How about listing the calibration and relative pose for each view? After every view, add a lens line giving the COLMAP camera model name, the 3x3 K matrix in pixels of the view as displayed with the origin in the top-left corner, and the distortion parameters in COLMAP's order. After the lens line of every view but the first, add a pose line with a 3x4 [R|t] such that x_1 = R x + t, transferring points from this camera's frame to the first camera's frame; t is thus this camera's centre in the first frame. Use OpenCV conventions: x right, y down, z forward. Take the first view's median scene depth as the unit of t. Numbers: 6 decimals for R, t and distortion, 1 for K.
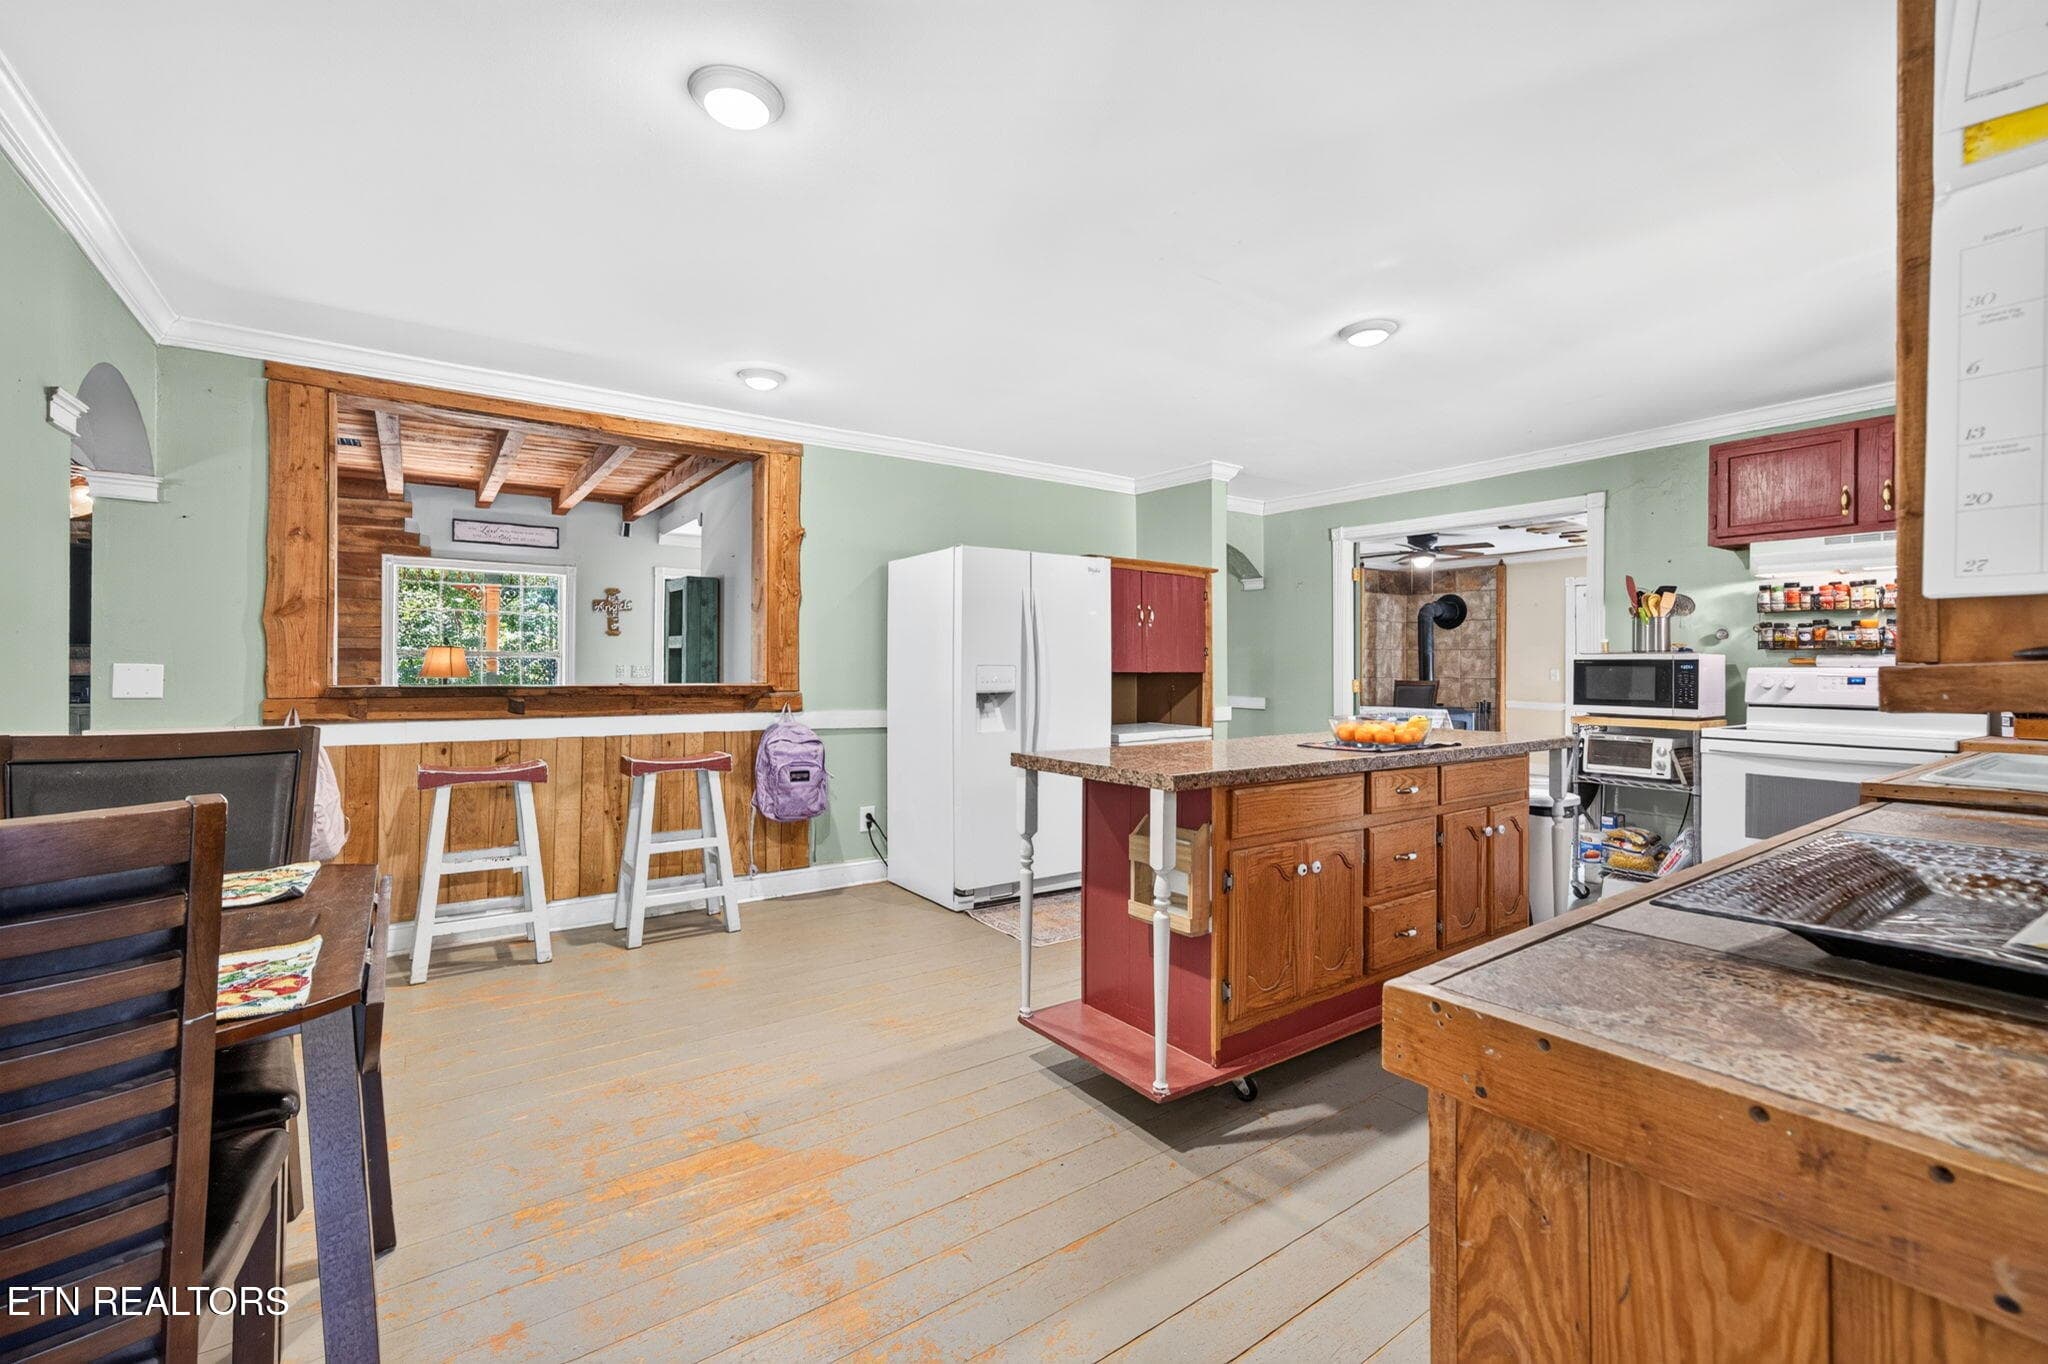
lens RADIAL K [[859.2, 0, 1014.1], [0, 859.2, 671.5], [0, 0, 1]] dist [-0.036285, 0.029900]
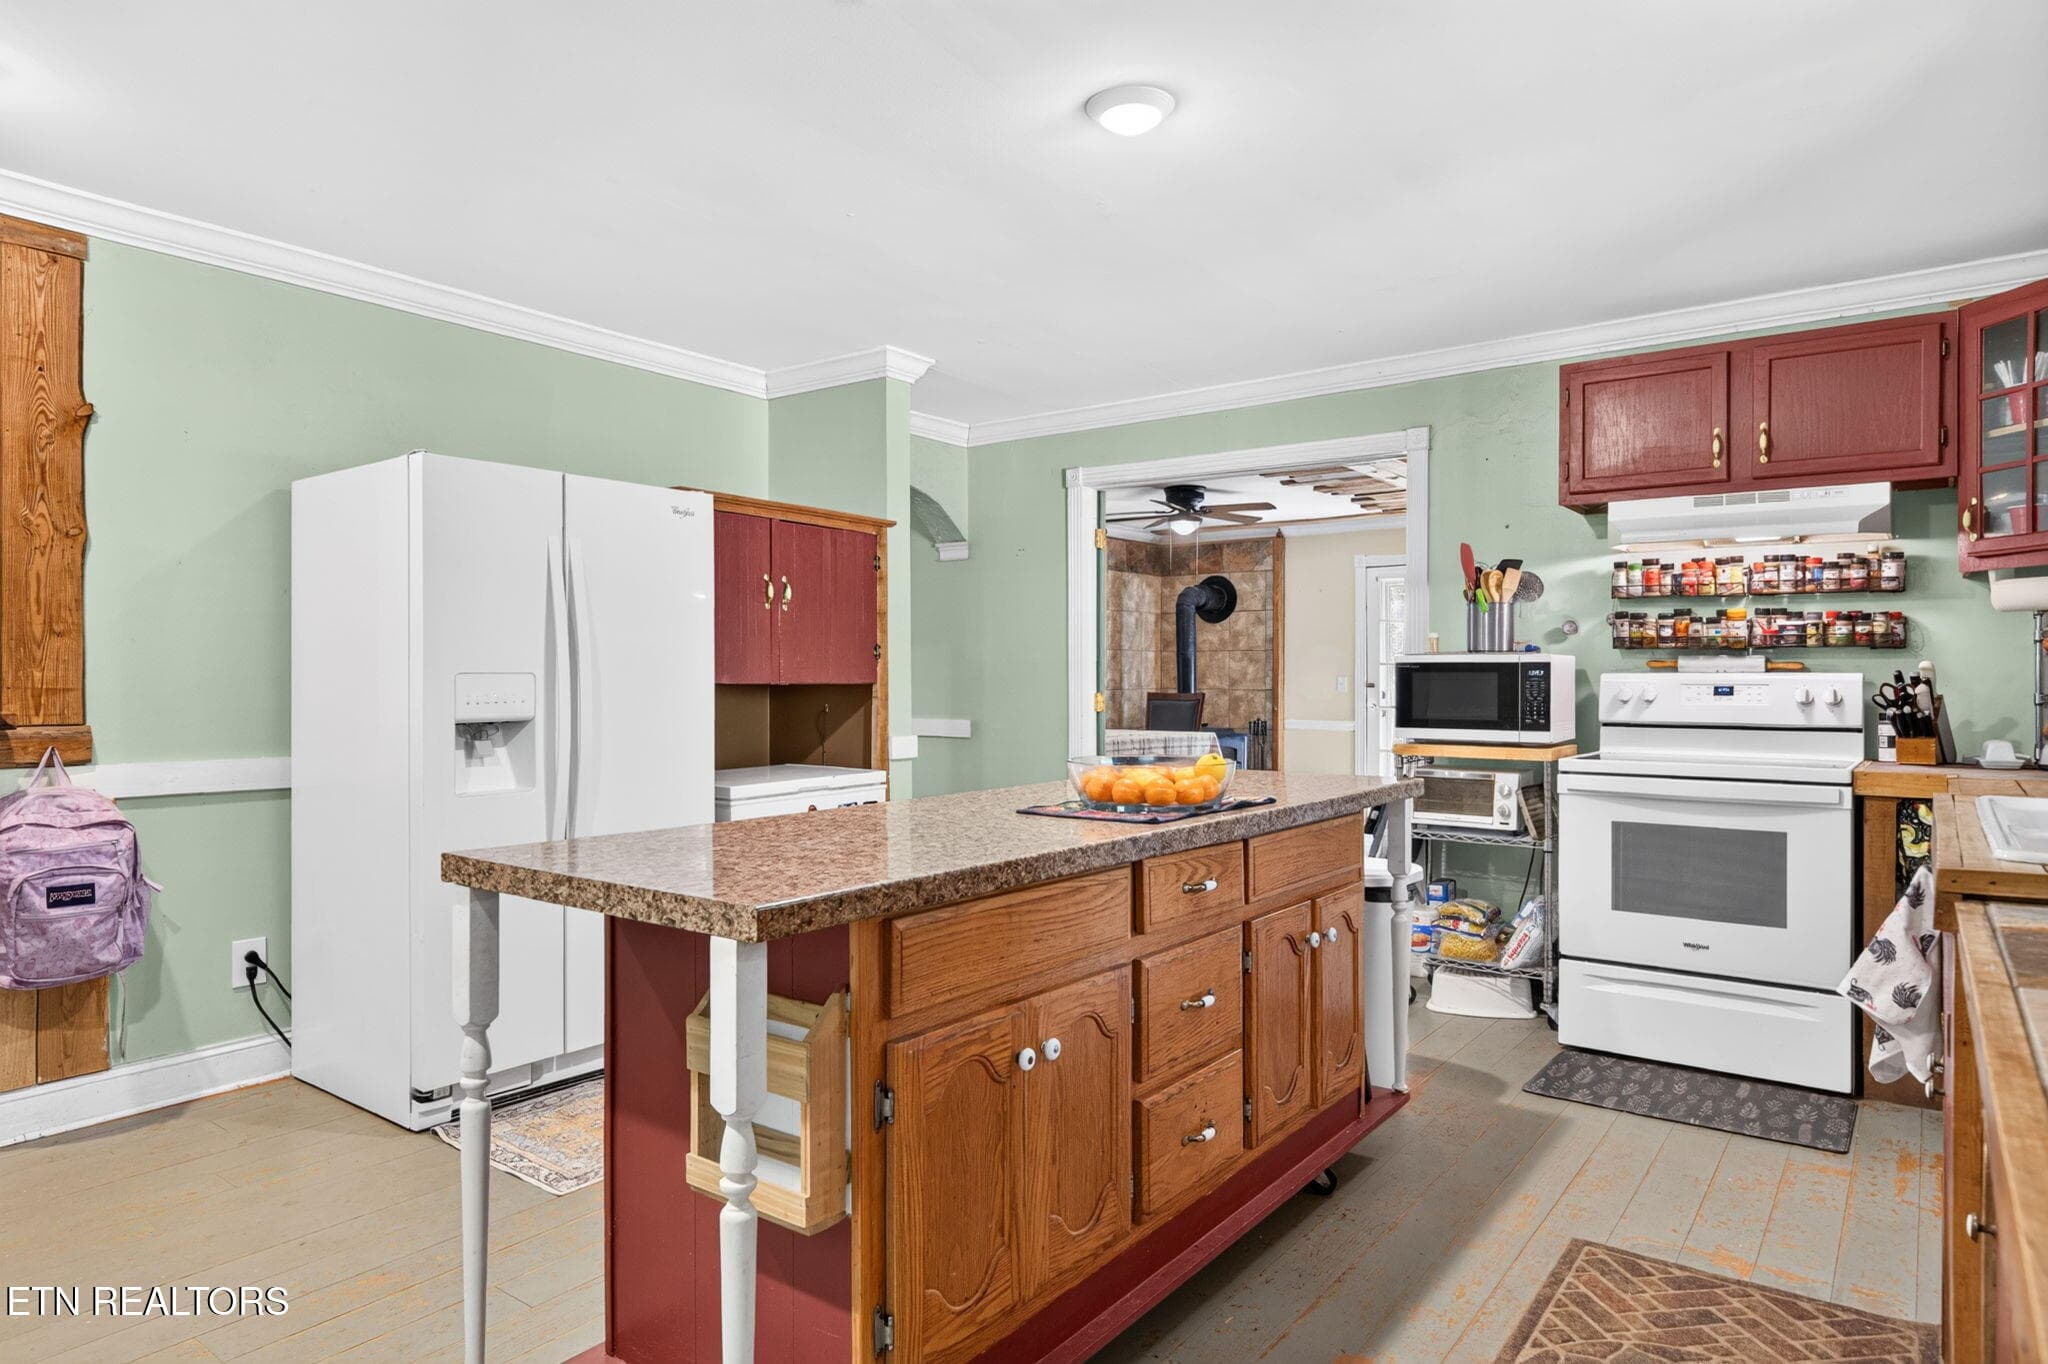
lens RADIAL K [[1199.7, 0, 1001.2], [0, 1199.7, 681.4], [0, 0, 1]] dist [0.004466, 0.000892]
pose [[0.953436, -0.004371, 0.301562, 0.056517], [0.004852, 0.999988, -0.000843, 0.000786], [-0.301555, 0.002267, 0.953446, 0.168895]]
